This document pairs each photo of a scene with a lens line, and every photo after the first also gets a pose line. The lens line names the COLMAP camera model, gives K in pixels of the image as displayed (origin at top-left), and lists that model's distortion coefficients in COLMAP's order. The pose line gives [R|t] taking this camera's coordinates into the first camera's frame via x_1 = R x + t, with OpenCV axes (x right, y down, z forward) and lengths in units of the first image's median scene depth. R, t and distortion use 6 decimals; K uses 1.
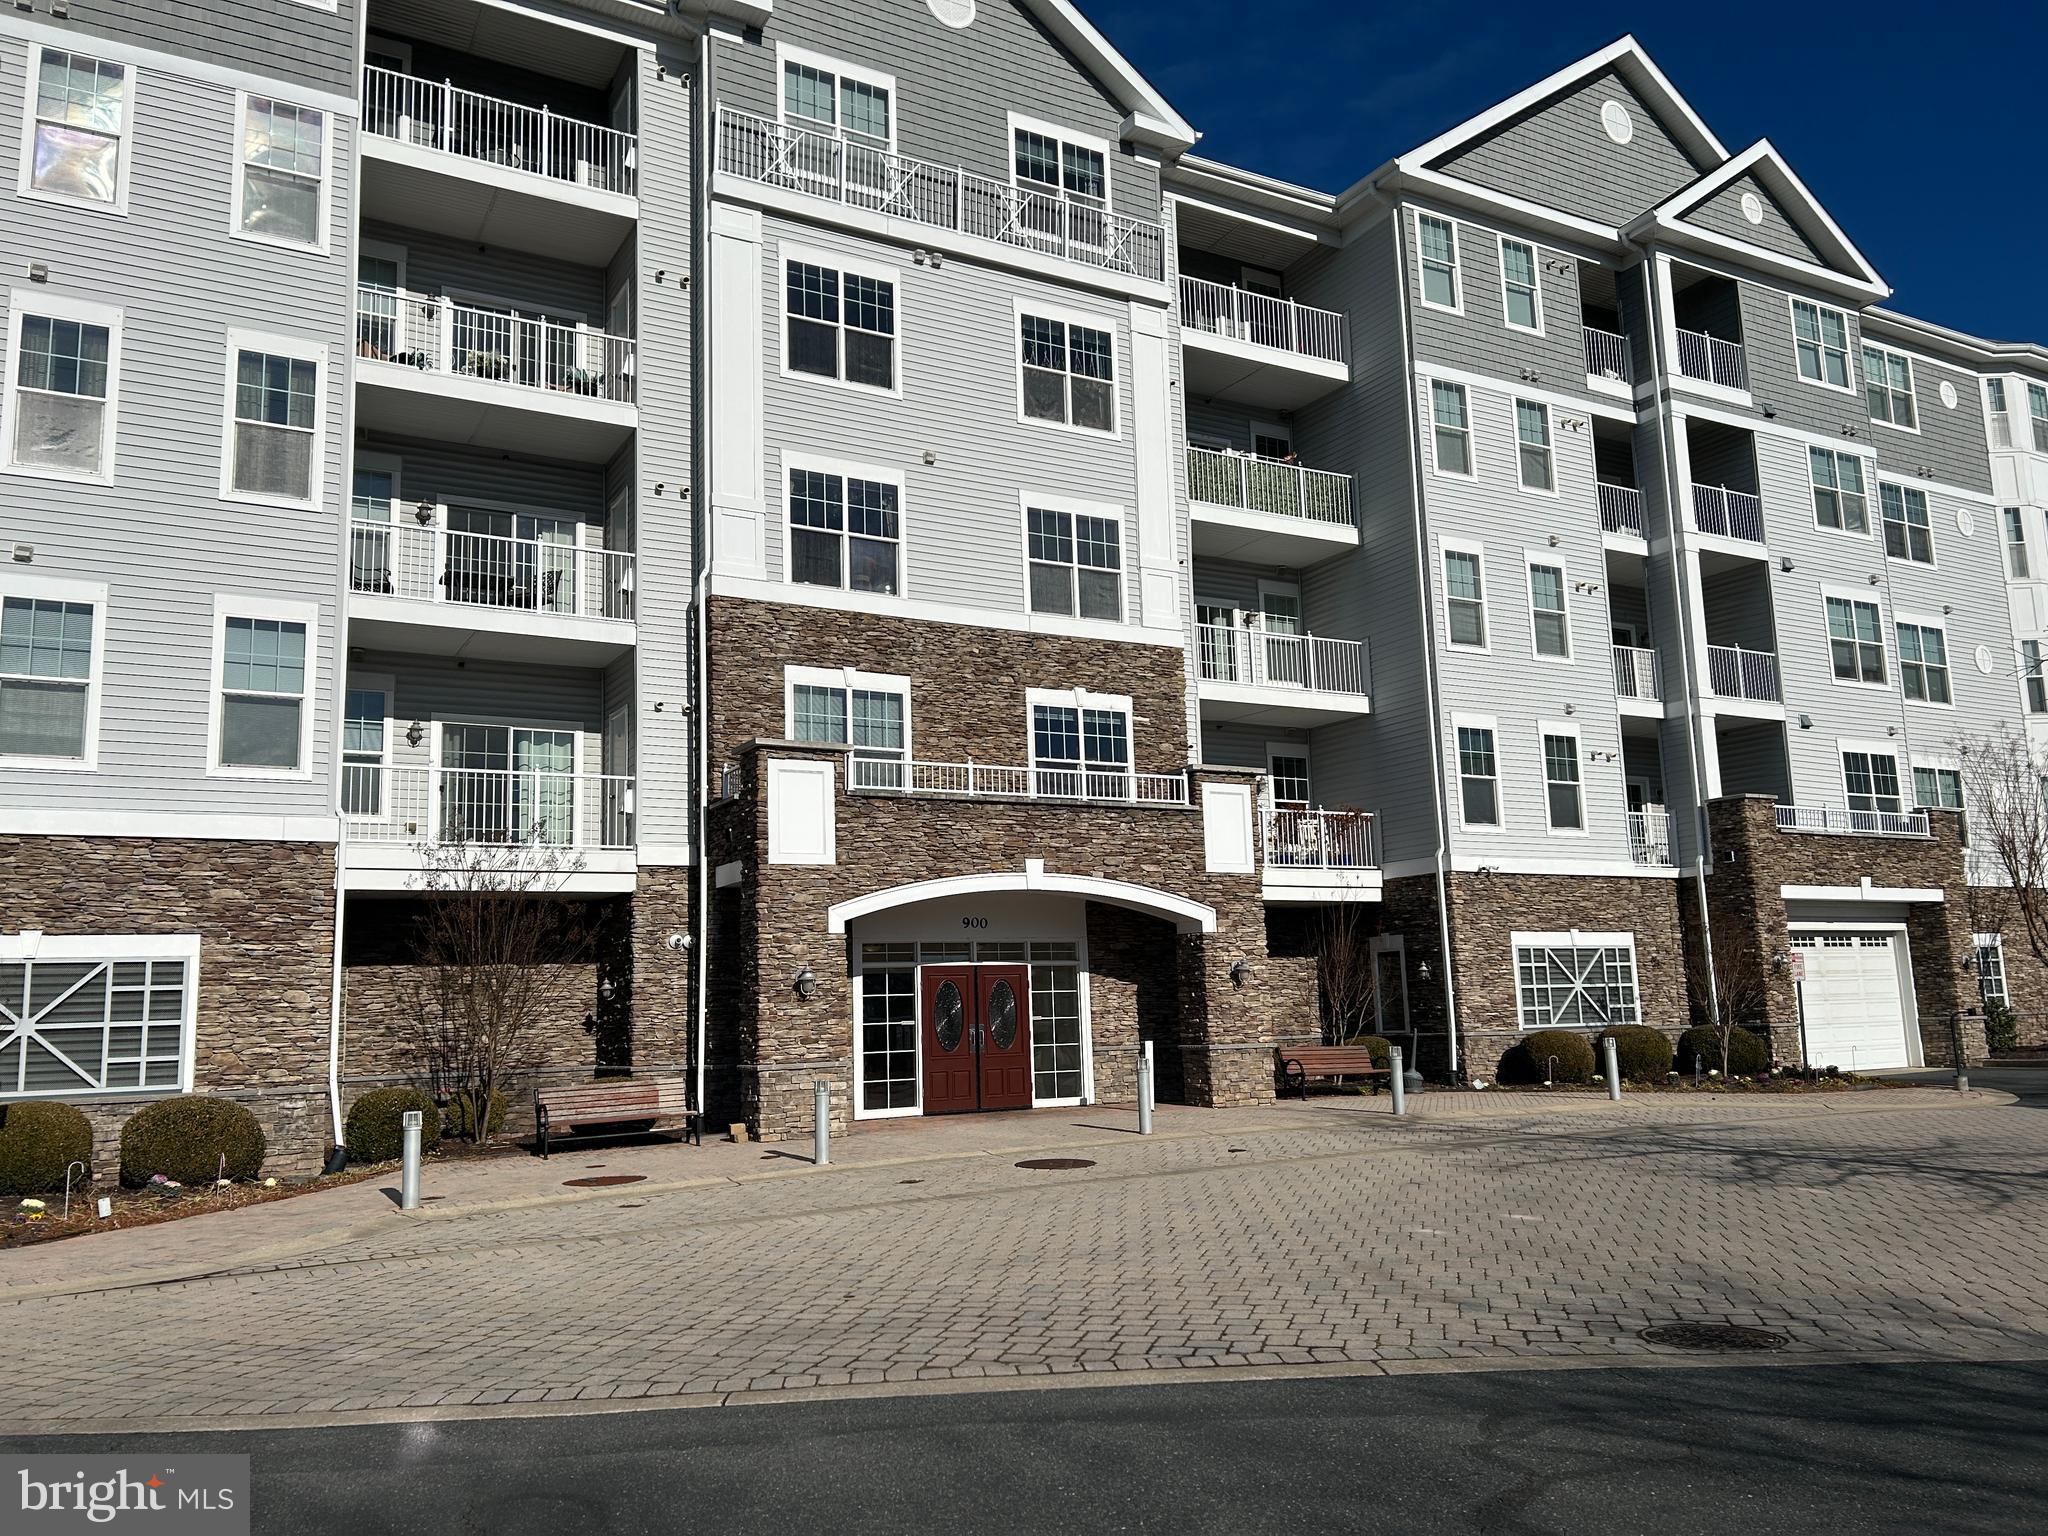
lens RADIAL K [[1464.9, 0, 982.2], [0, 1464.9, 757.0], [0, 0, 1]] dist [0.056950, -0.003572]
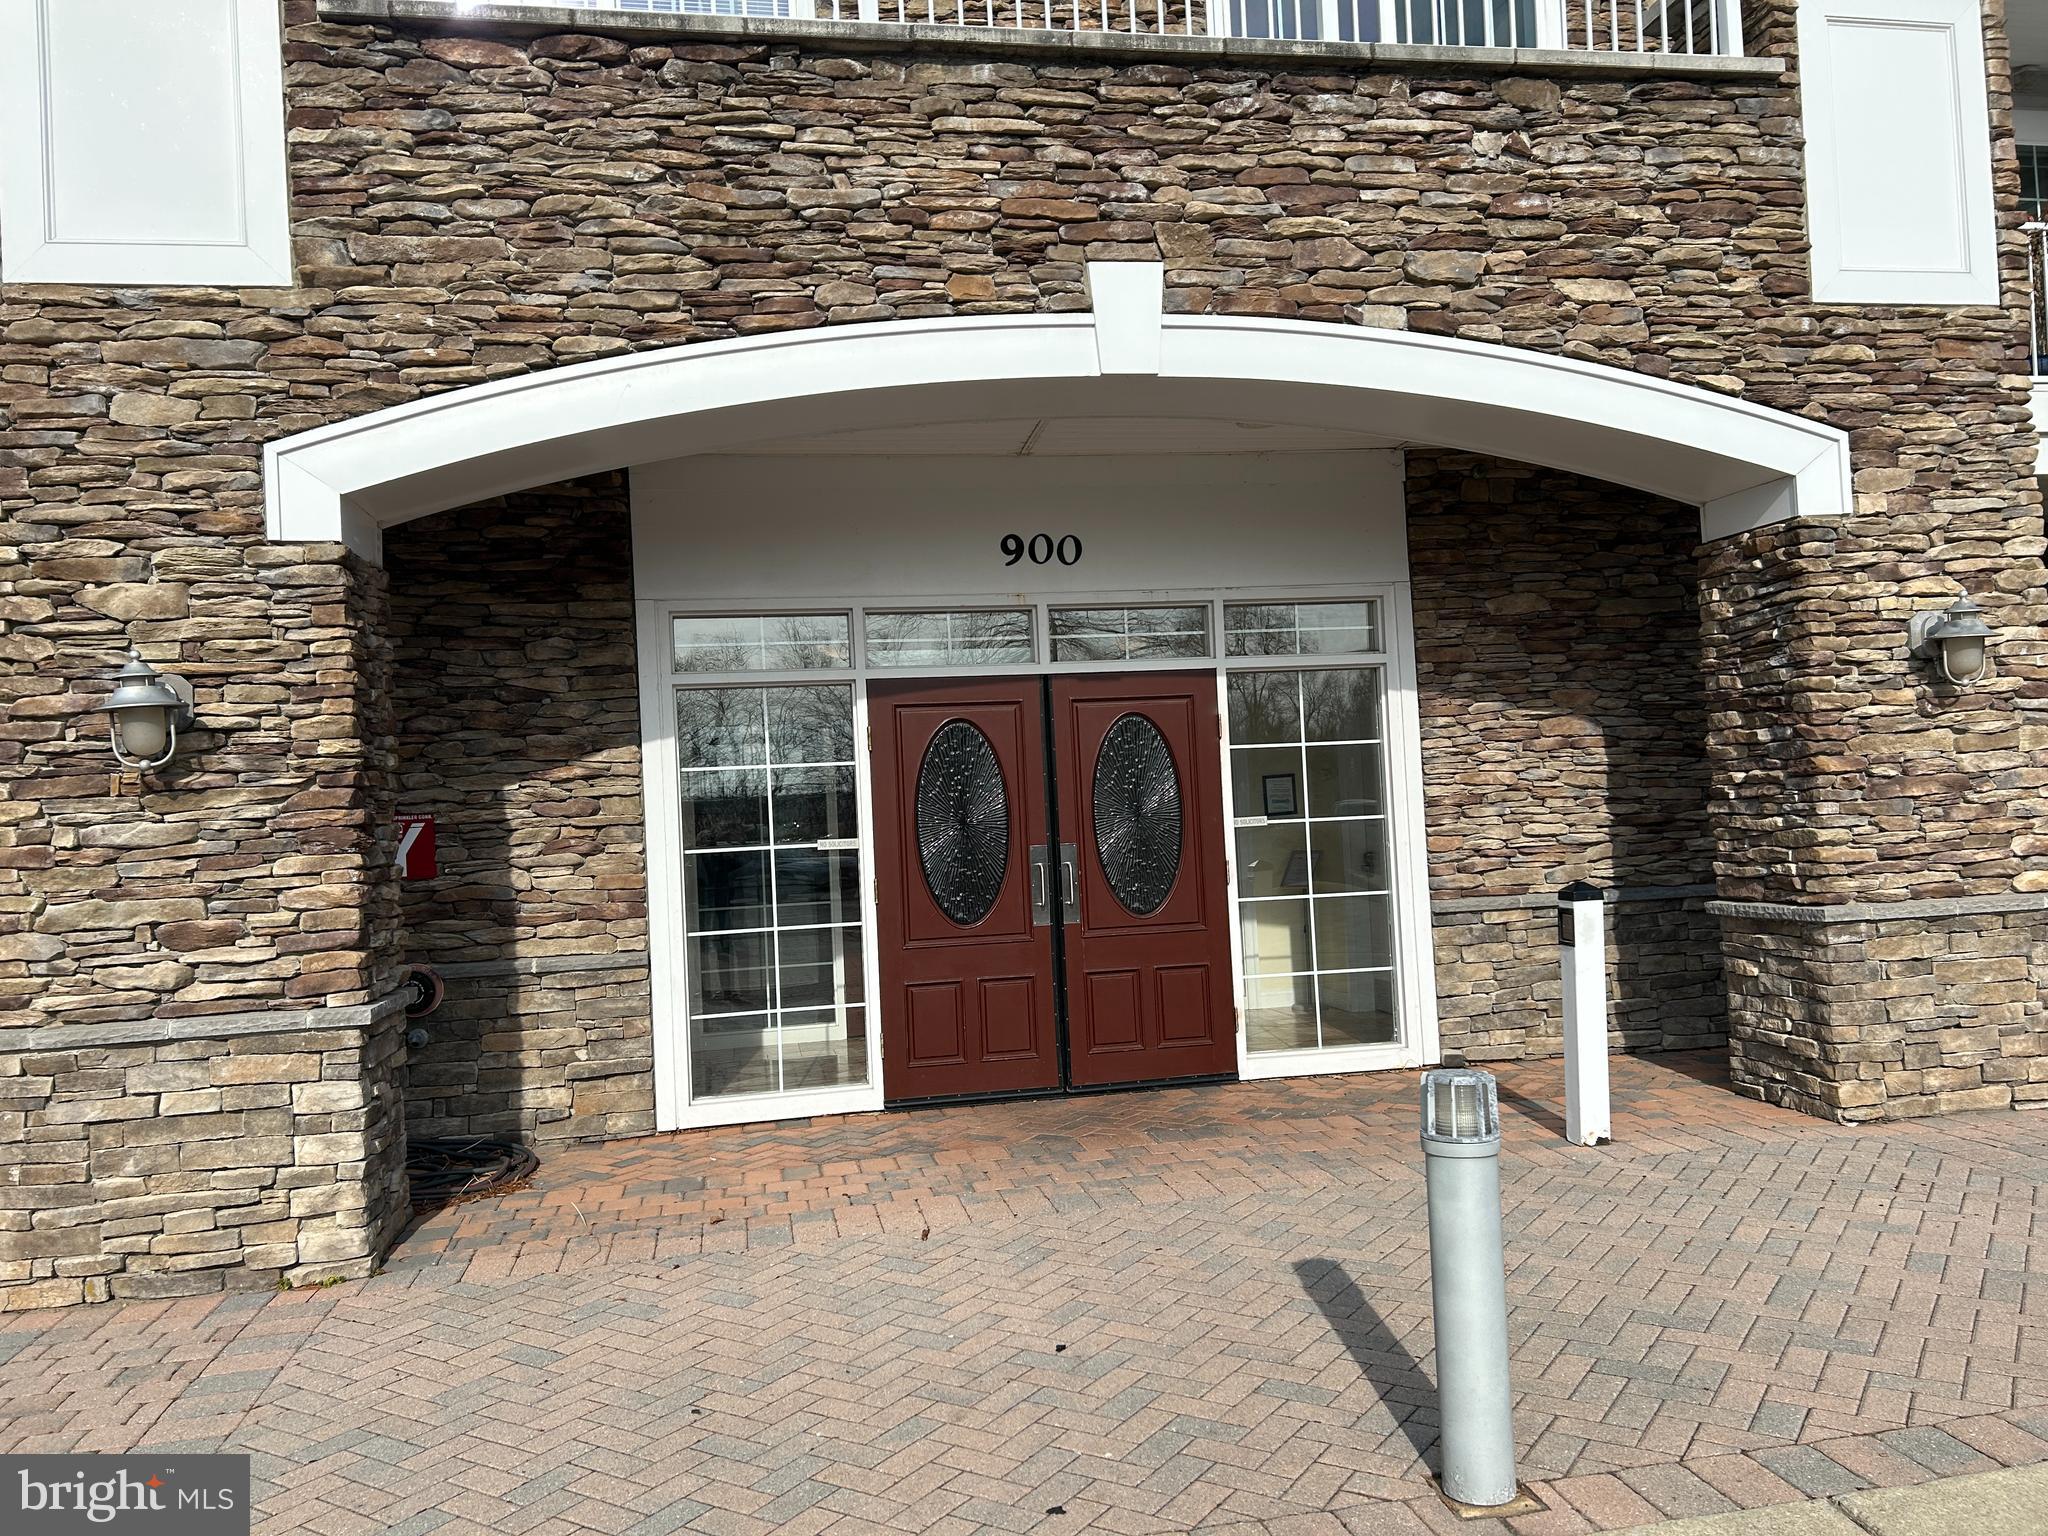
lens RADIAL K [[1532.2, 0, 1024.0], [0, 1532.2, 768.0], [0, 0, 1]] dist [0.059569, -0.063011]
pose [[0.954790, -0.027057, -0.296046, 0.095489], [0.072278, 0.987096, 0.142892, 0.114406], [0.288359, -0.157829, 0.944425, 0.670969]]
